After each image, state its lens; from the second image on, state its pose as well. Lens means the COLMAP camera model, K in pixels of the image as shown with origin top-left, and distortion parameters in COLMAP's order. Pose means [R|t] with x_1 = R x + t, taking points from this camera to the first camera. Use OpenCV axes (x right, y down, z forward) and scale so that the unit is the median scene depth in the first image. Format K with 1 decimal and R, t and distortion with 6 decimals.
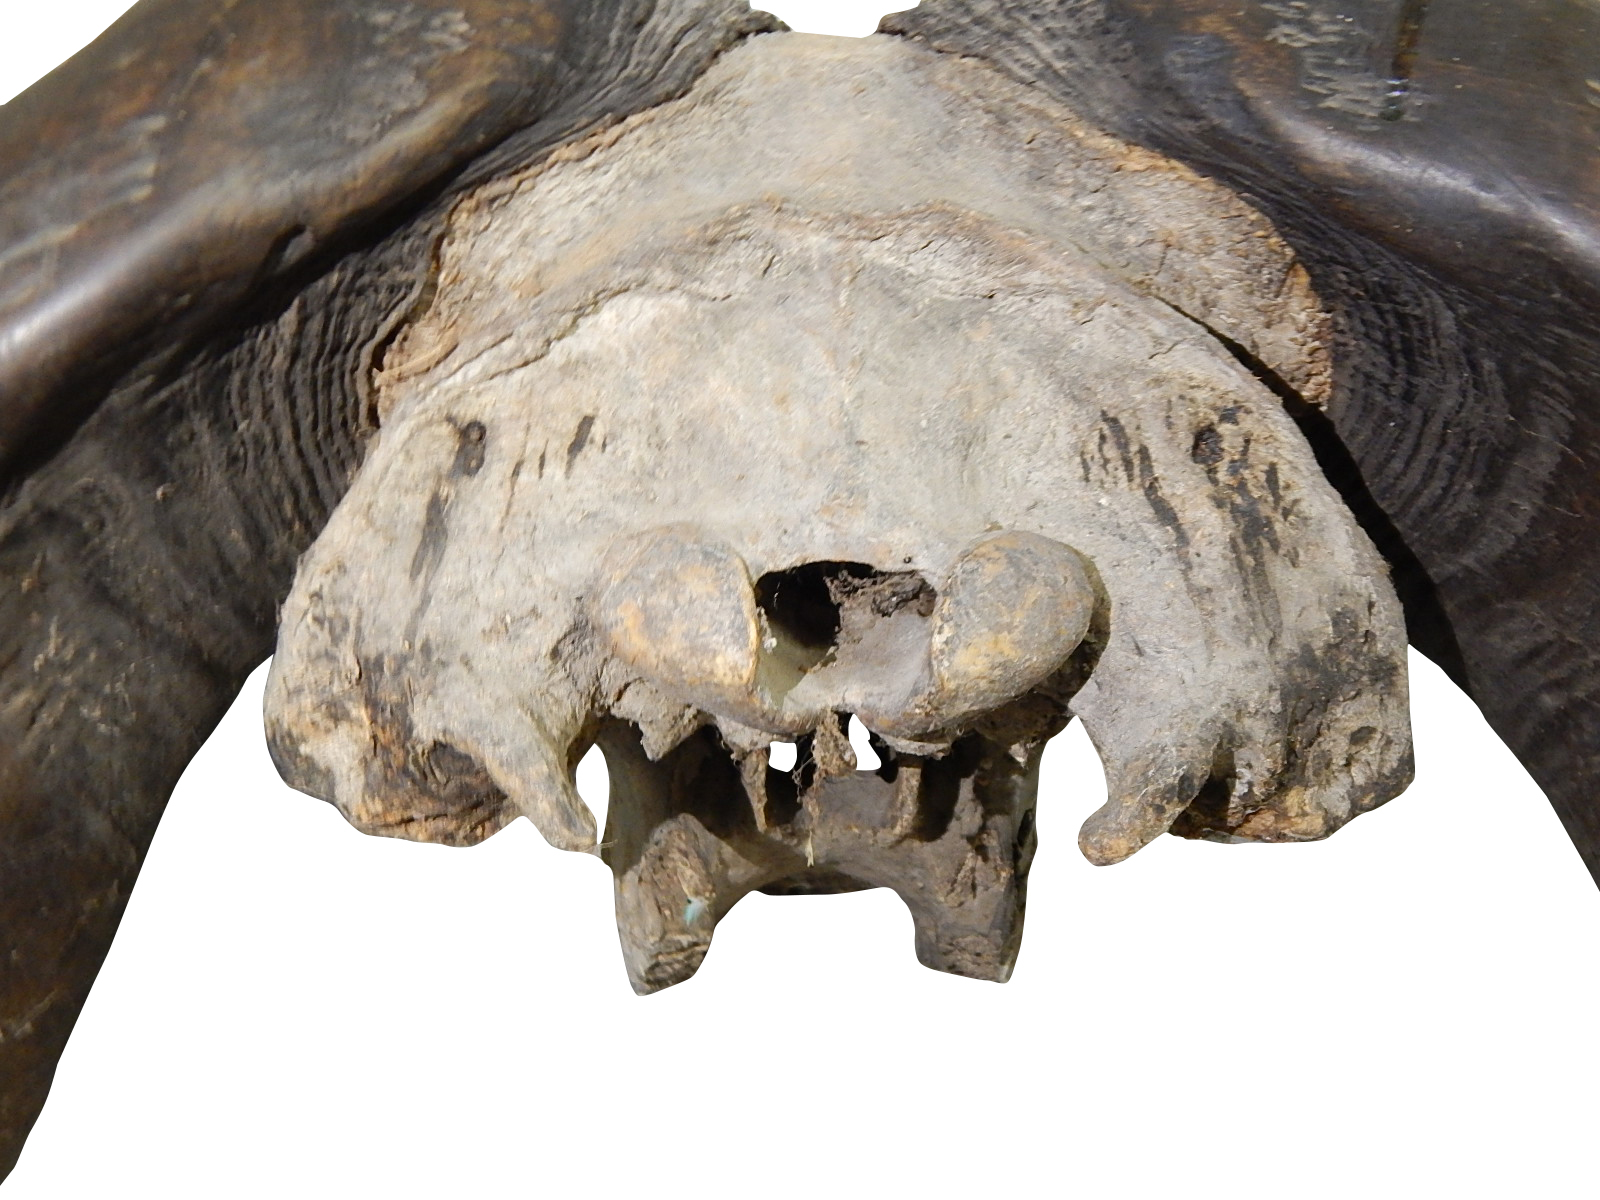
lens RADIAL K [[1580.7, 0, 796.3], [0, 1580.7, 594.9], [0, 0, 1]] dist [0.020401, 0.000000]
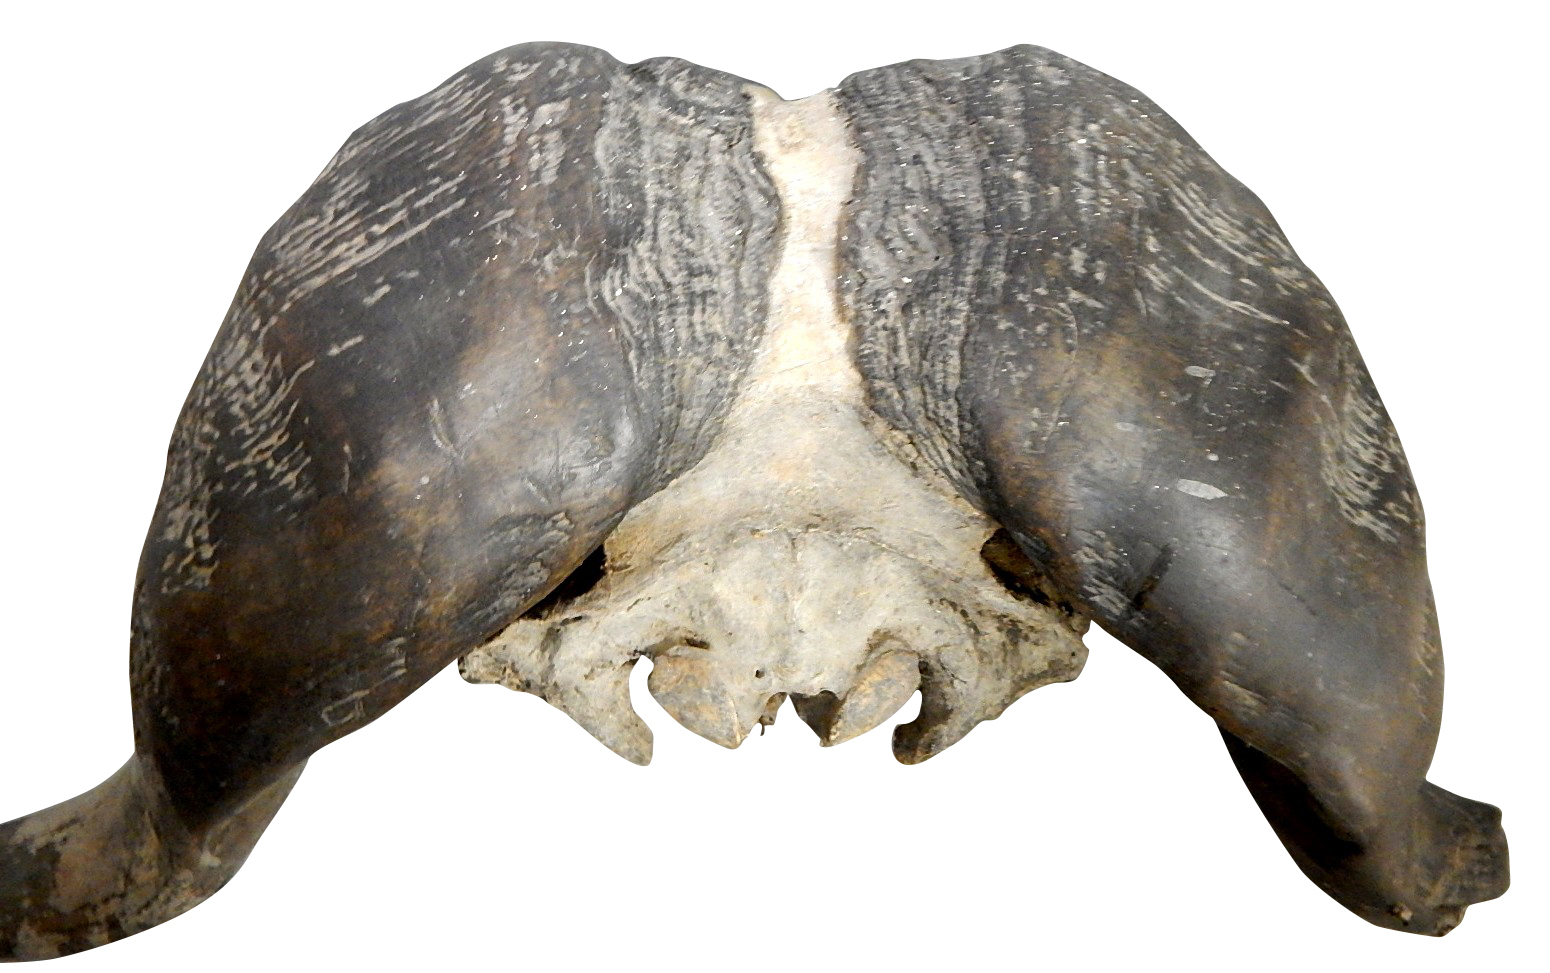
lens RADIAL K [[1598.9, 0, 787.6], [0, 1598.9, 485.5], [0, 0, 1]] dist [0.070471, 0.000000]
pose [[0.996172, 0.004143, 0.087316, -0.125127], [-0.075649, 0.541361, 0.837380, -1.605648], [-0.043801, -0.840780, 0.539602, 0.178713]]
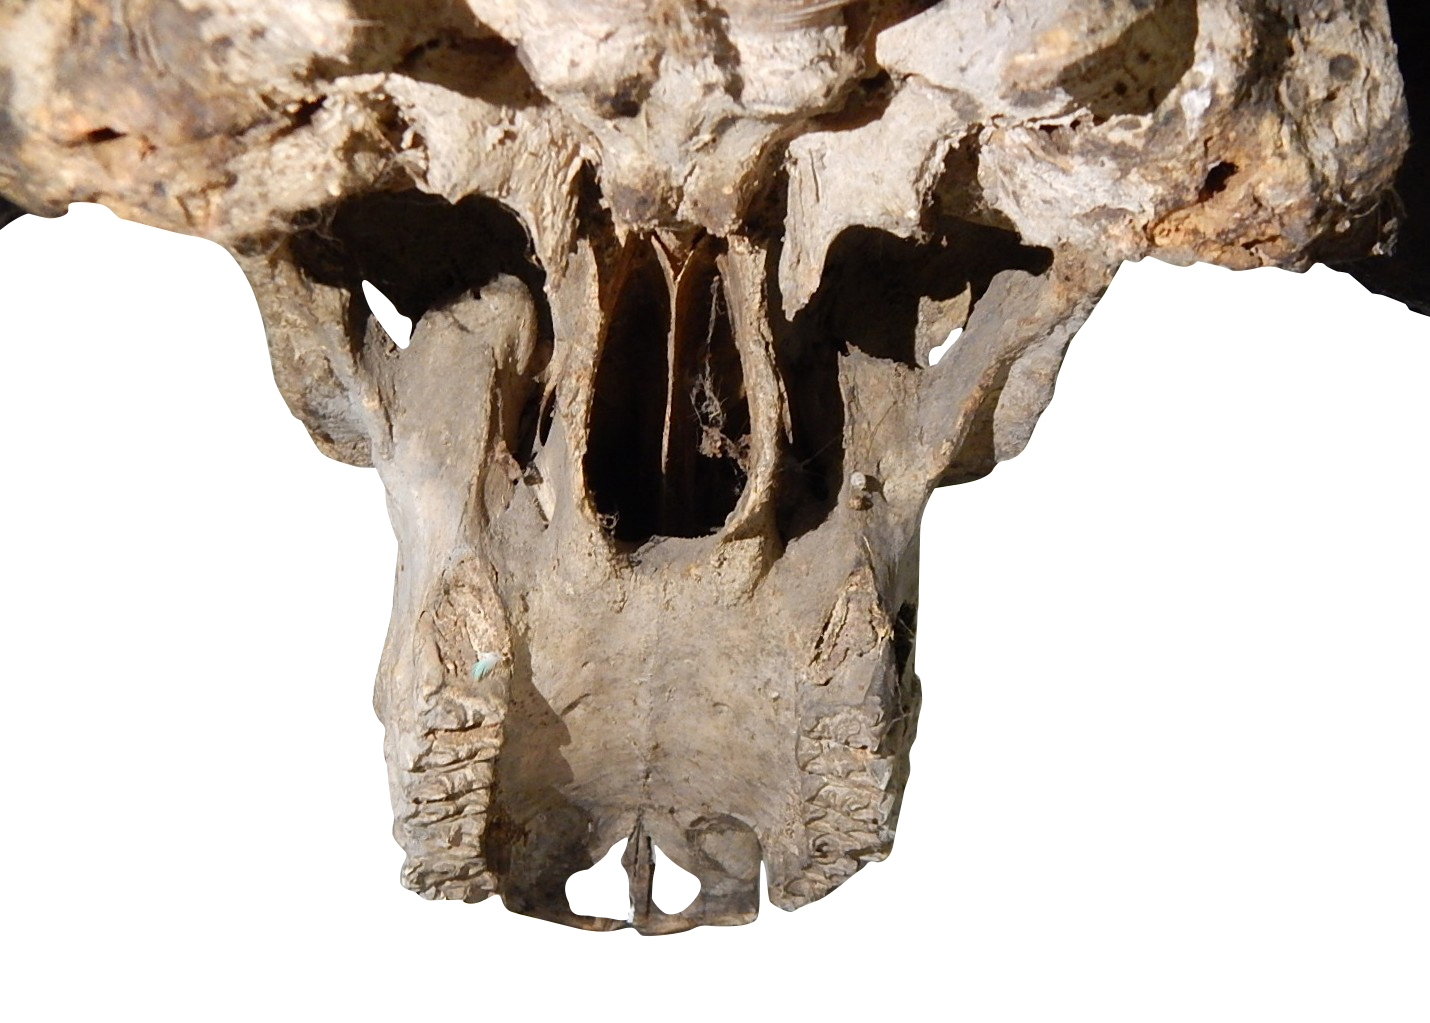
lens RADIAL K [[1562.7, 0, 717.5], [0, 1562.7, 508.1], [0, 0, 1]] dist [0.018229, 0.000000]
pose [[0.998245, 0.031482, 0.050159, 0.011162], [-0.010580, 0.928172, -0.372000, 0.588520], [-0.058267, 0.370817, 0.926876, 0.369045]]
